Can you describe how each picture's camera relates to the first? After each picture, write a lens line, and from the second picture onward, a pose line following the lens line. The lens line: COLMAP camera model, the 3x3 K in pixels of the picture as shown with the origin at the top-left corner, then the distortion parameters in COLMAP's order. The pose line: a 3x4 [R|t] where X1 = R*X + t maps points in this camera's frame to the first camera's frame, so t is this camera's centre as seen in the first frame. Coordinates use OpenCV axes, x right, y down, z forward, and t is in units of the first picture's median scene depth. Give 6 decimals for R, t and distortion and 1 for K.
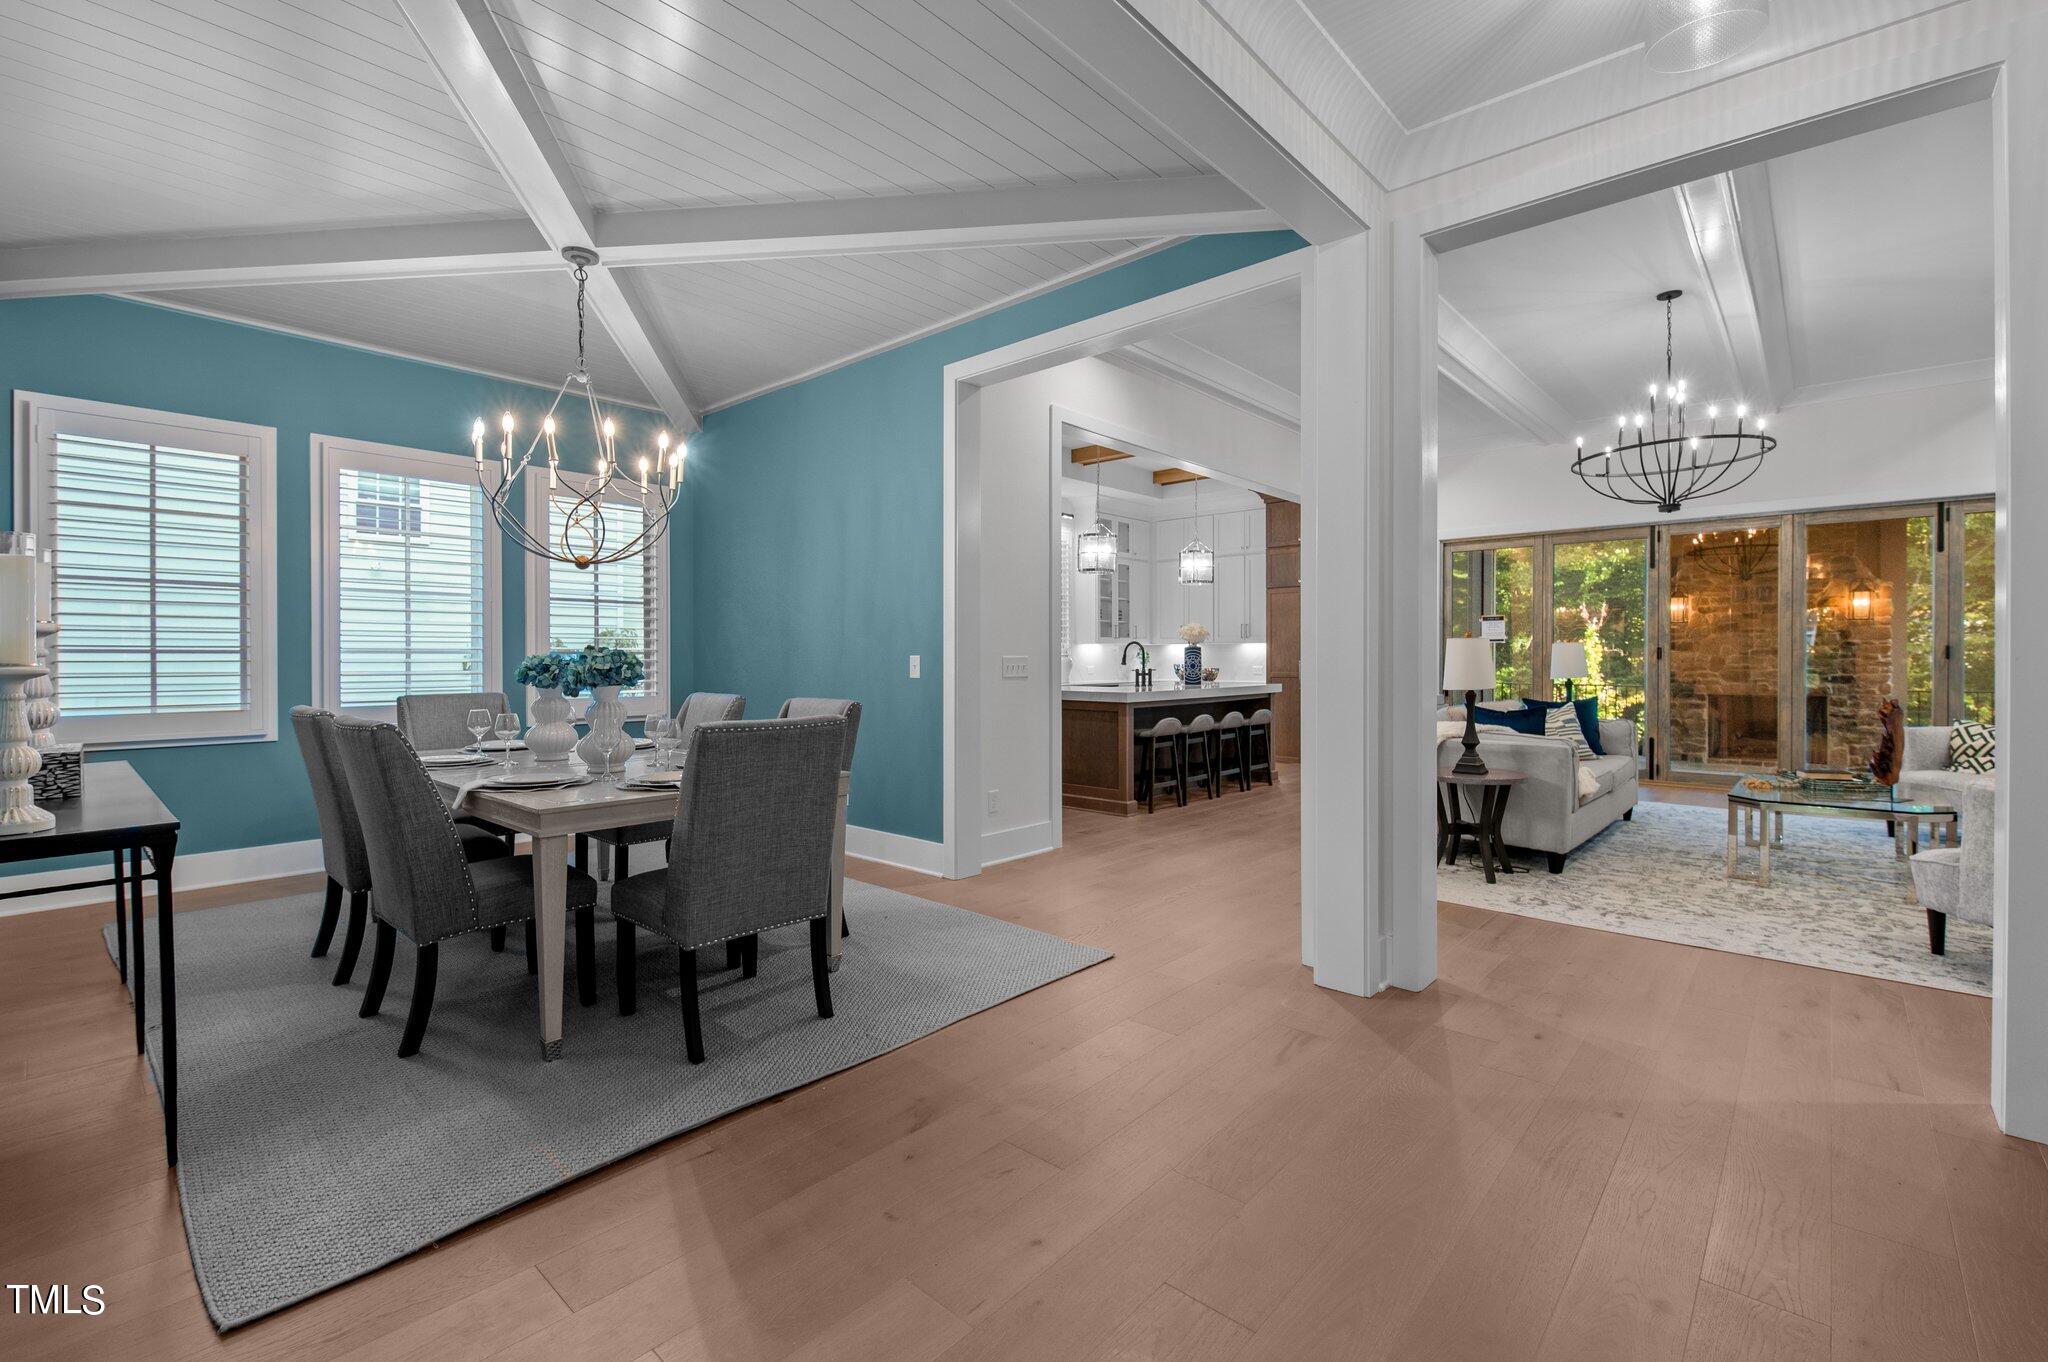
lens RADIAL K [[892.2, 0, 1027.0], [0, 892.2, 667.5], [0, 0, 1]] dist [0.008710, -0.005749]
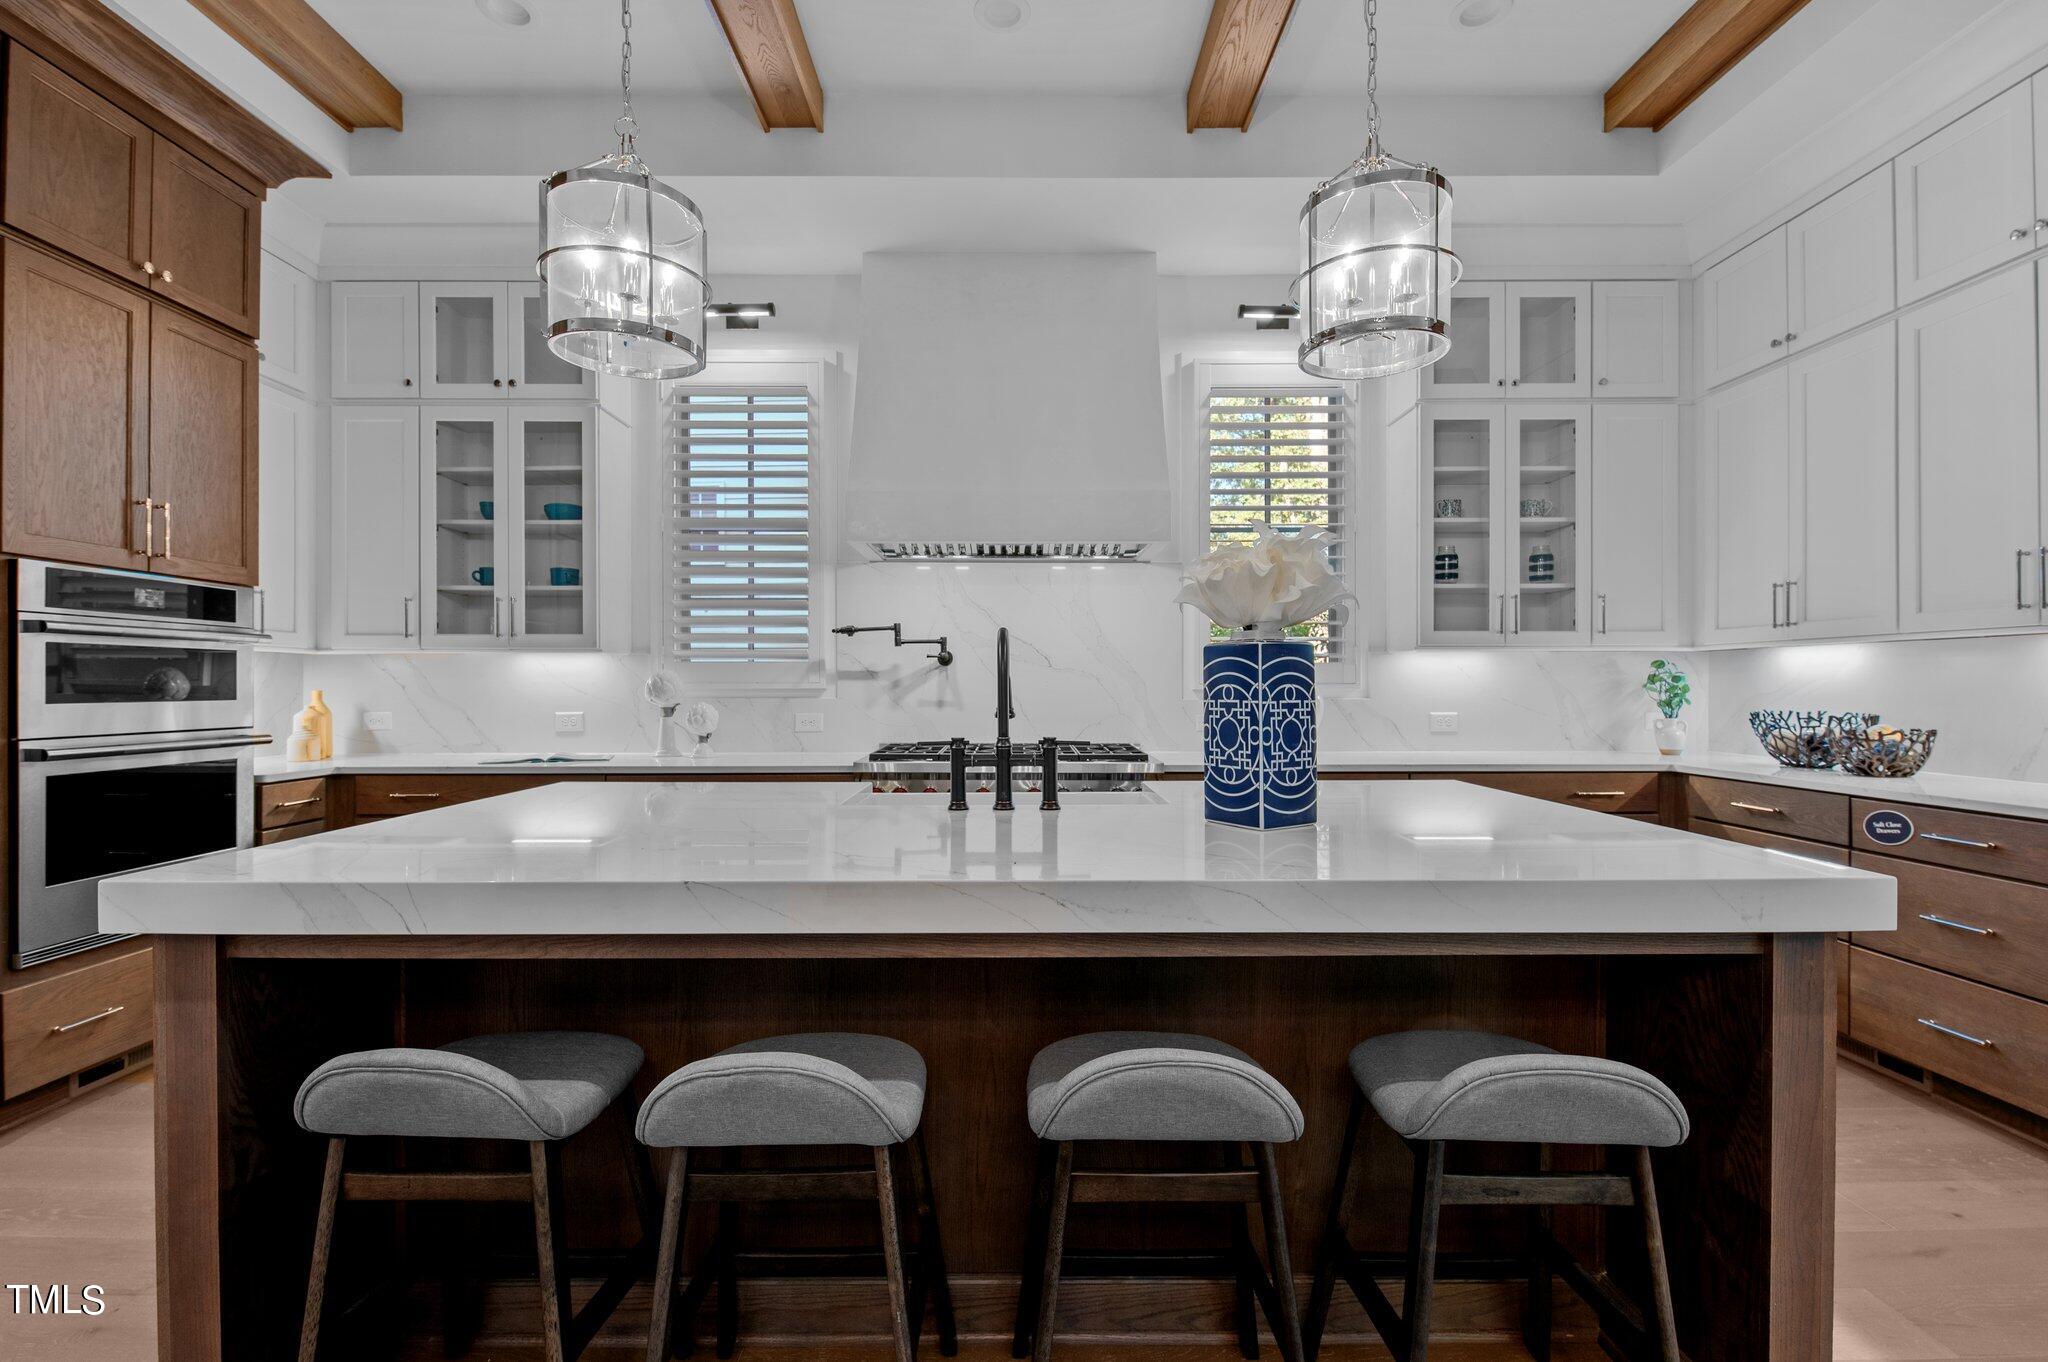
lens RADIAL K [[892.2, 0, 1010.4], [0, 892.2, 688.1], [0, 0, 1]] dist [0.008710, -0.005749]
pose [[0.660620, 0.002713, -0.750716, 0.314532], [-0.009786, 0.999940, -0.004999, -0.010747], [0.750657, 0.010649, 0.660606, 0.840088]]
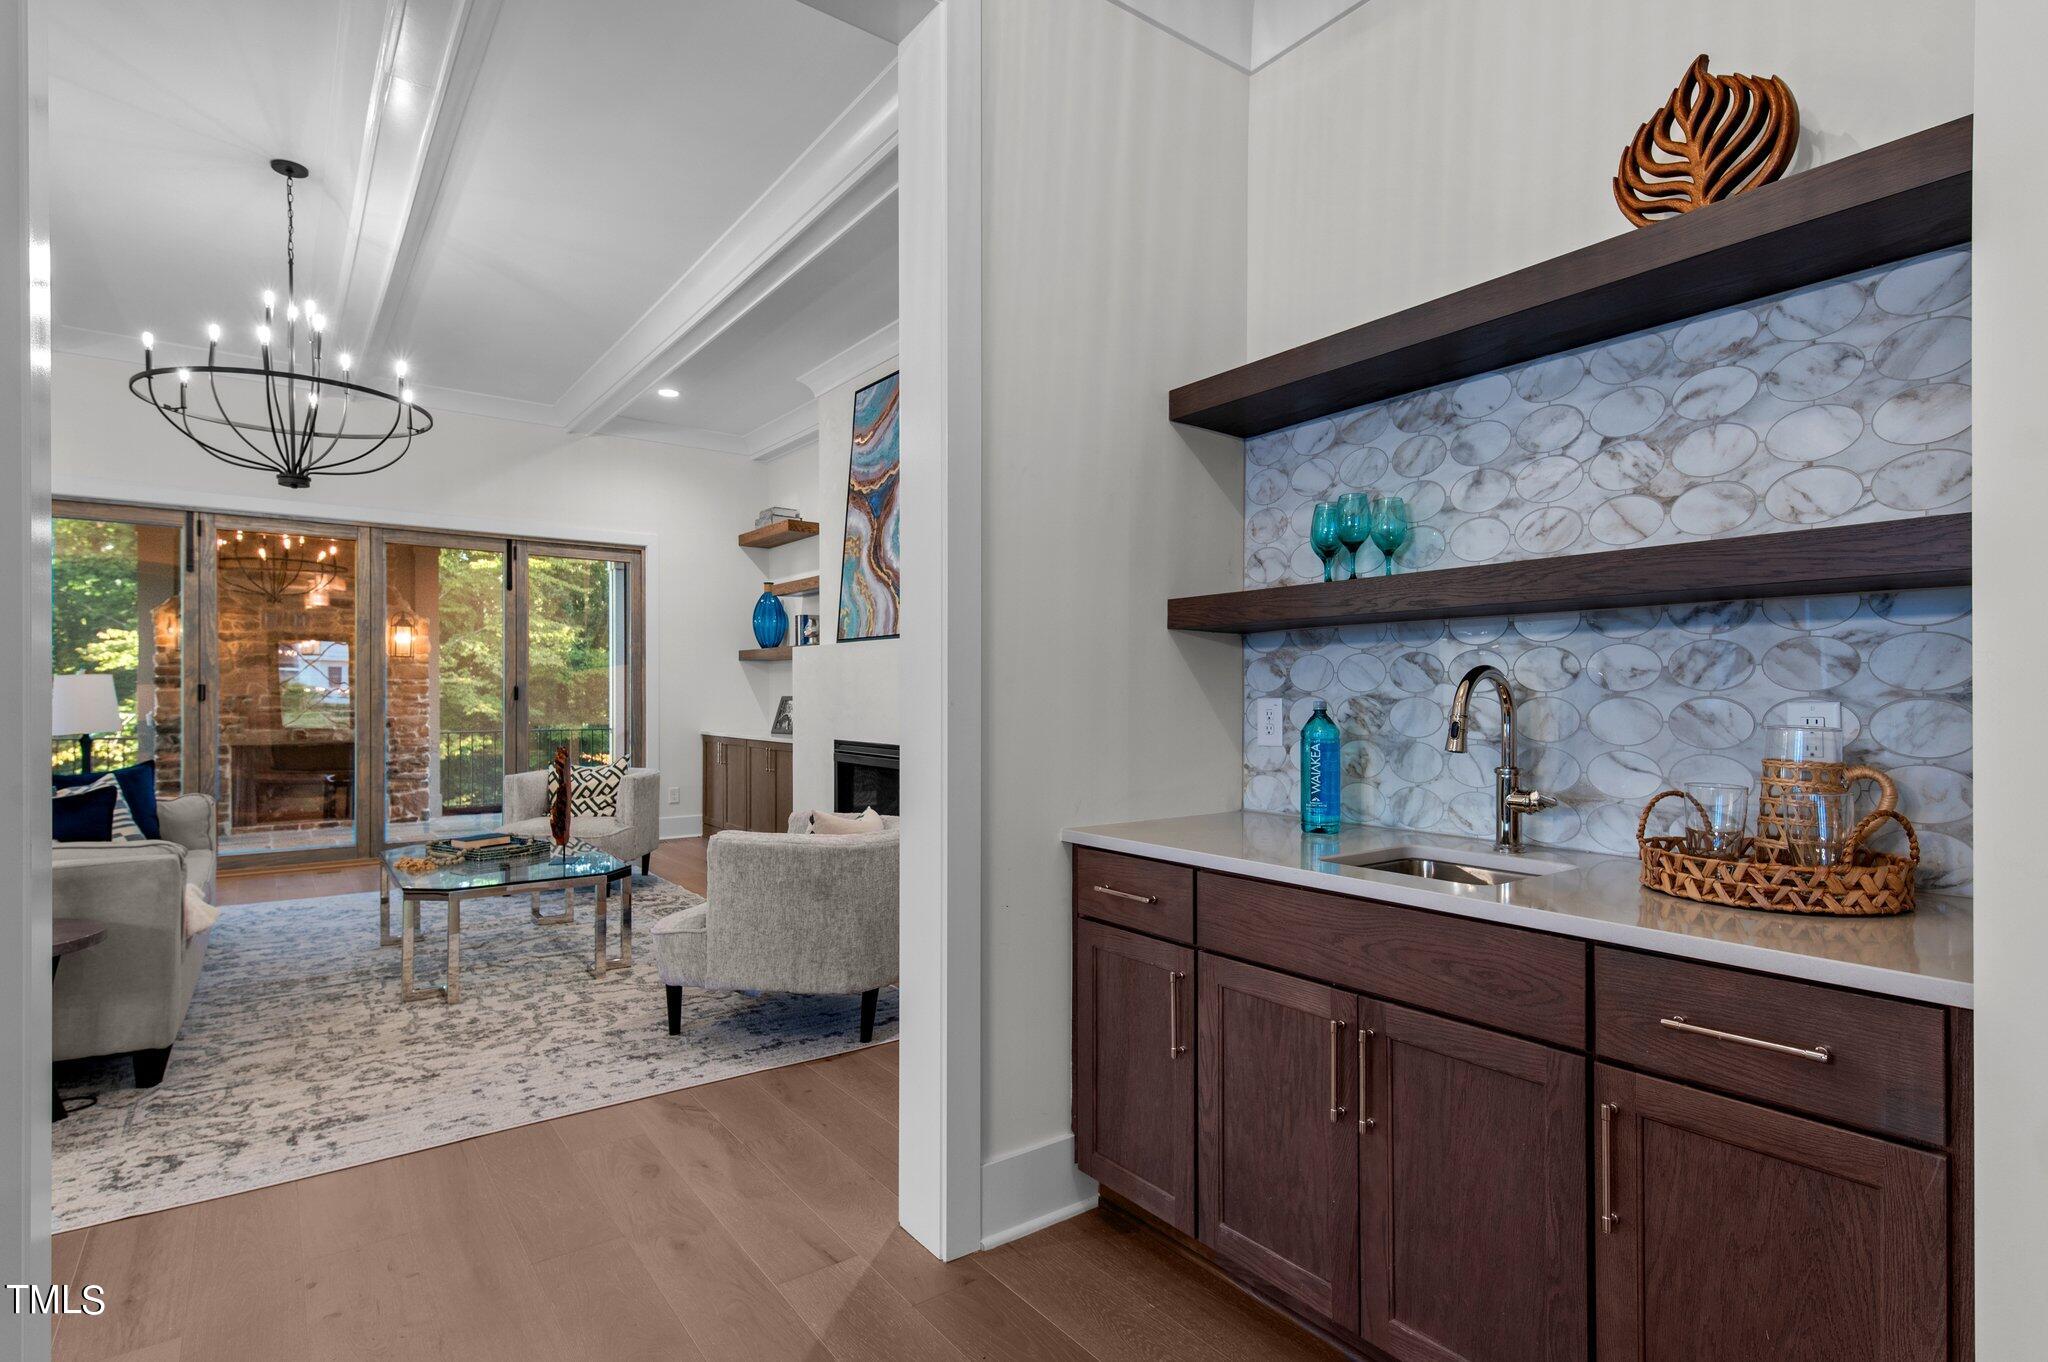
lens RADIAL K [[1019.7, 0, 1007.9], [0, 1019.7, 693.0], [0, 0, 1]] dist [0.029803, -0.002246]
pose [[0.218085, 0.005348, 0.975915, 0.042804], [0.010158, 0.999918, -0.007749, -0.002790], [-0.975877, 0.011603, 0.218012, 0.199689]]
